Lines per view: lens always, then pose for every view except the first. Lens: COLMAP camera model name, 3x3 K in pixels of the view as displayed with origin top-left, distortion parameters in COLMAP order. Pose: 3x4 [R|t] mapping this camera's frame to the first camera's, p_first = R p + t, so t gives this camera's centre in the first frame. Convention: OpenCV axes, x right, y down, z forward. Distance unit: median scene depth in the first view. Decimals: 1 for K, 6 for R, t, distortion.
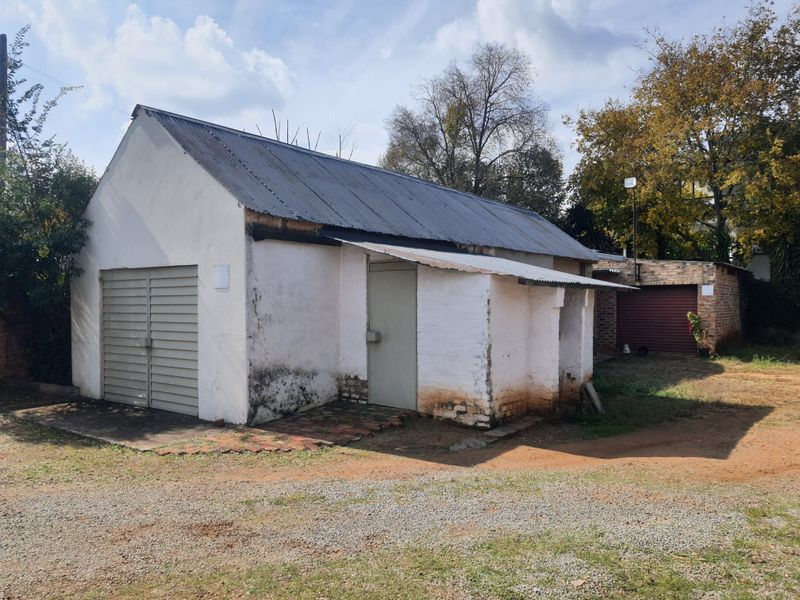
lens RADIAL K [[638.4, 0, 400.0], [0, 638.4, 300.0], [0, 0, 1]] dist [0.091273, -0.147779]
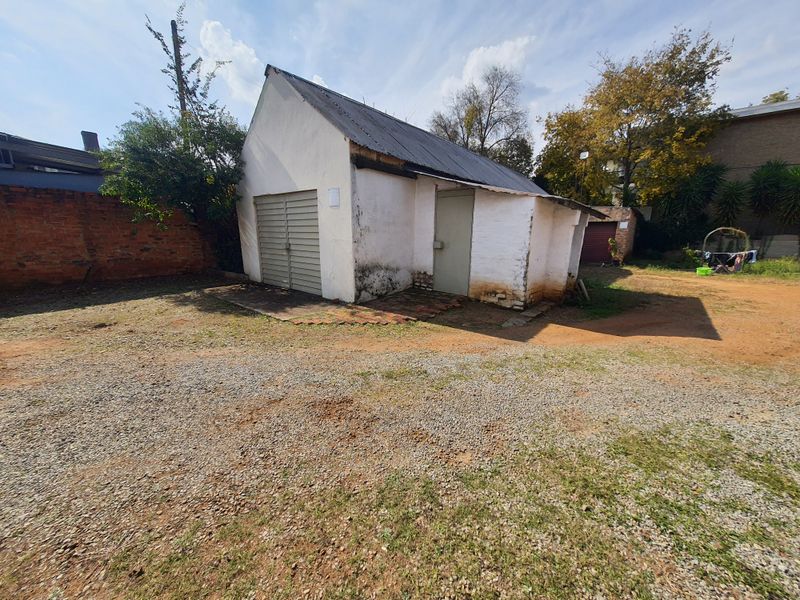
lens RADIAL K [[312.7, 0, 408.0], [0, 312.7, 302.9], [0, 0, 1]] dist [0.010149, -0.000327]
pose [[0.998908, 0.026154, -0.038726, -0.083214], [-0.017410, 0.977333, 0.210992, 0.038933], [0.043367, -0.210088, 0.976720, 0.290785]]
